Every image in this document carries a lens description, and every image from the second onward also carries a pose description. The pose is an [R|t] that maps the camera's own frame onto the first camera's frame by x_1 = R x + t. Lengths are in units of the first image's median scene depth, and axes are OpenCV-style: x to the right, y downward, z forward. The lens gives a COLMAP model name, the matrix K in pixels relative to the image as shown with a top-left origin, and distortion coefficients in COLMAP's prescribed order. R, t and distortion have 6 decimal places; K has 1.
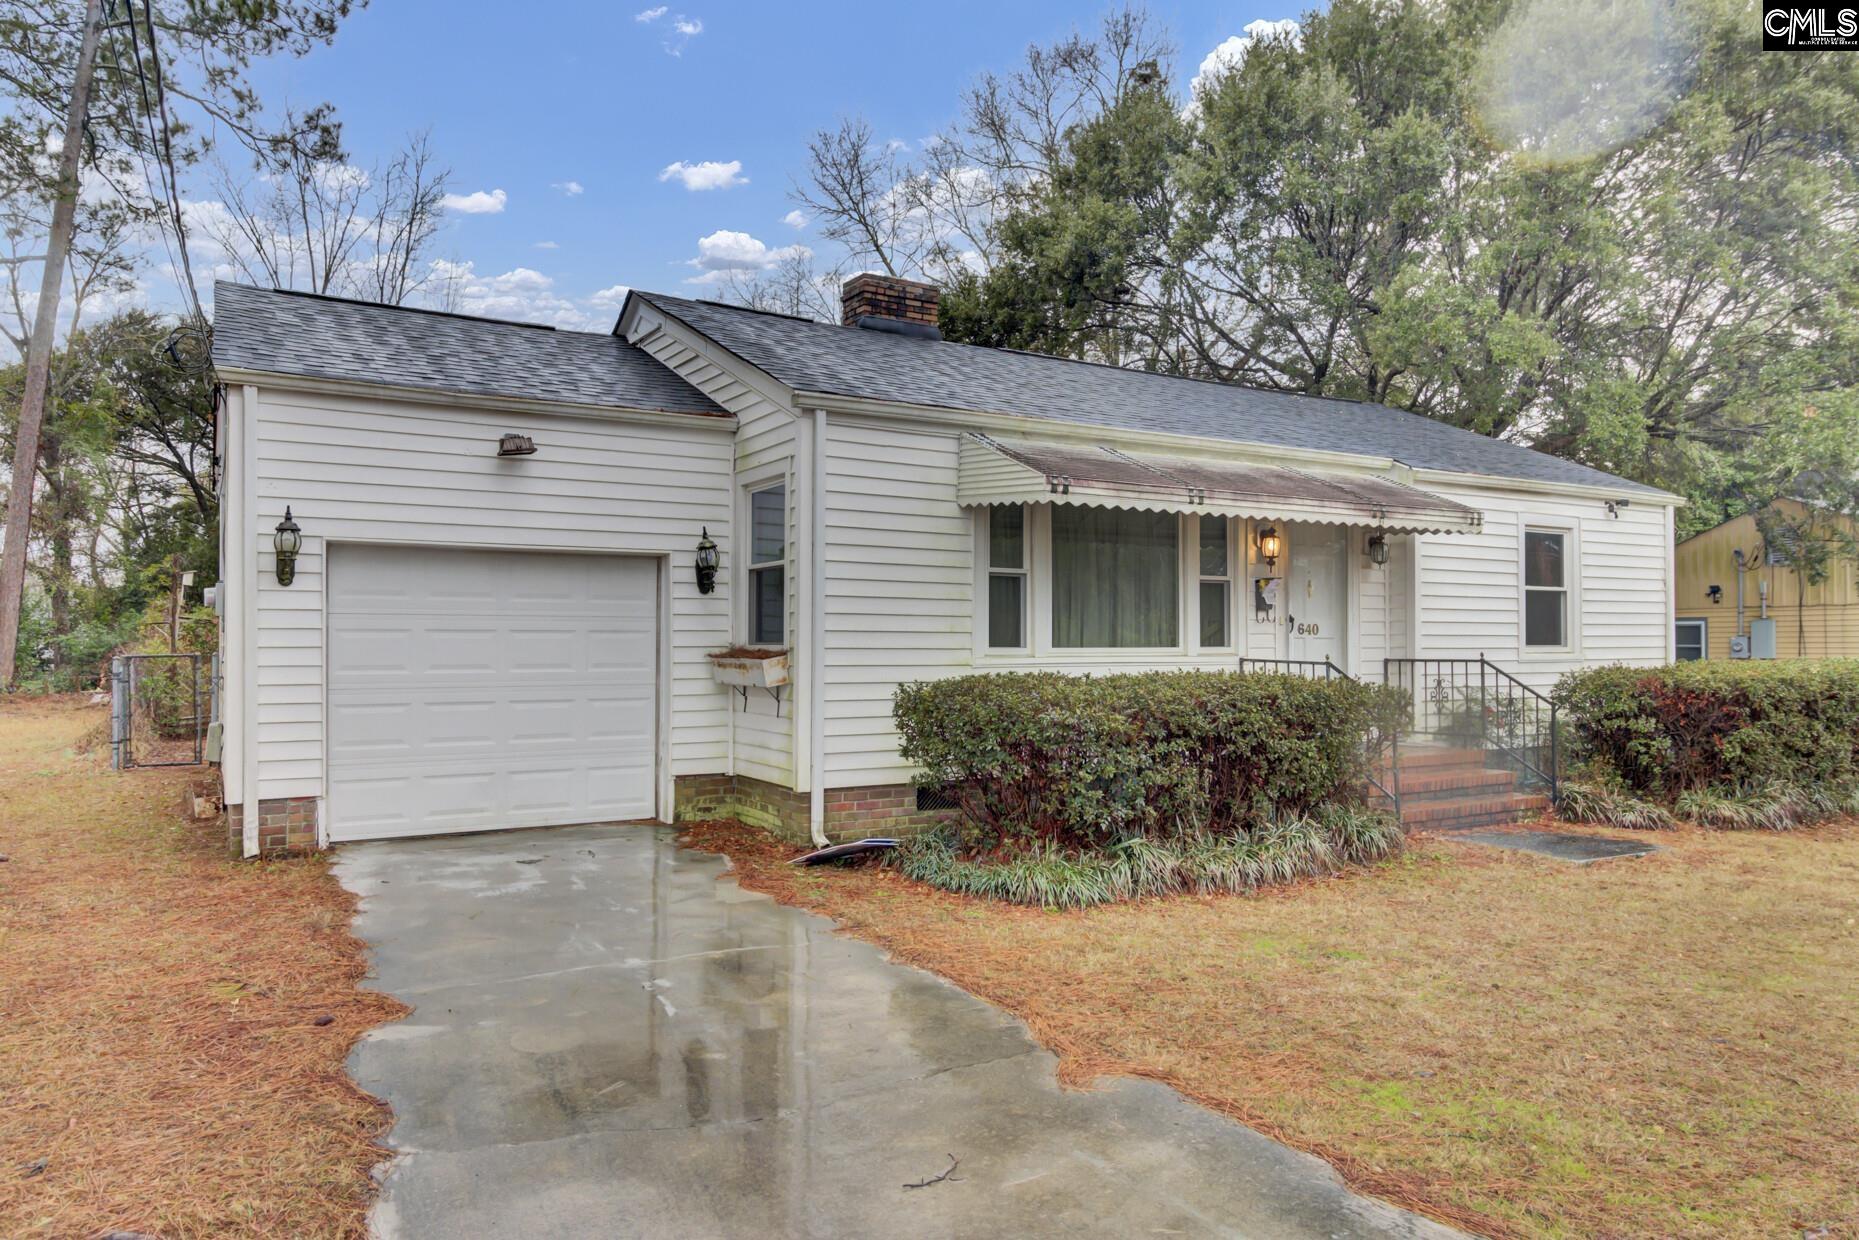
lens RADIAL K [[1212.6, 0, 929.6], [0, 1212.6, 624.9], [0, 0, 1]] dist [-0.002439, 0.000266]
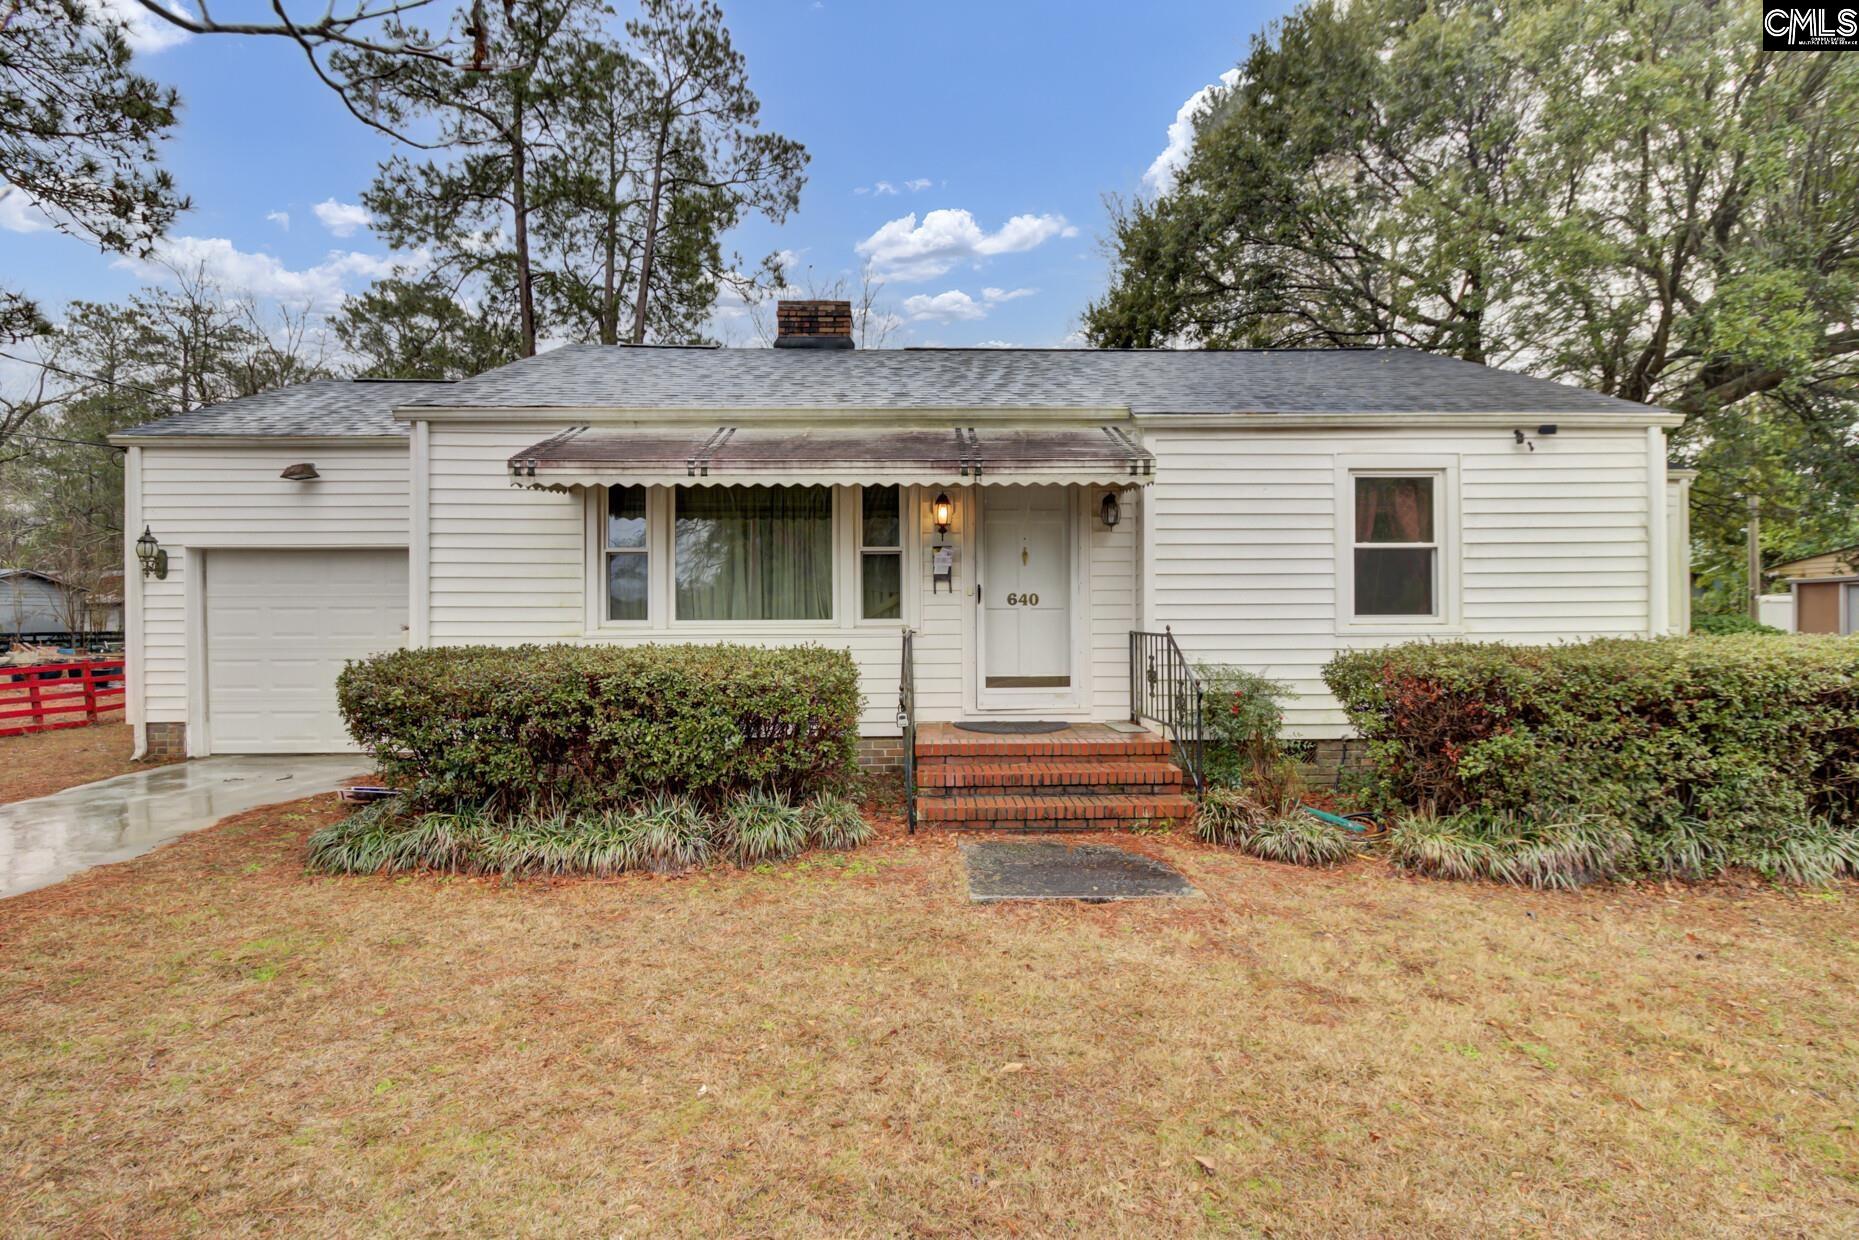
lens RADIAL K [[900.7, 0, 929.5], [0, 900.7, 616.2], [0, 0, 1]] dist [0.000061, 0.000057]
pose [[0.871964, -0.002167, -0.489566, 0.631827], [0.012115, 0.999779, 0.017152, 0.003905], [0.489421, -0.020887, 0.871798, 0.380965]]
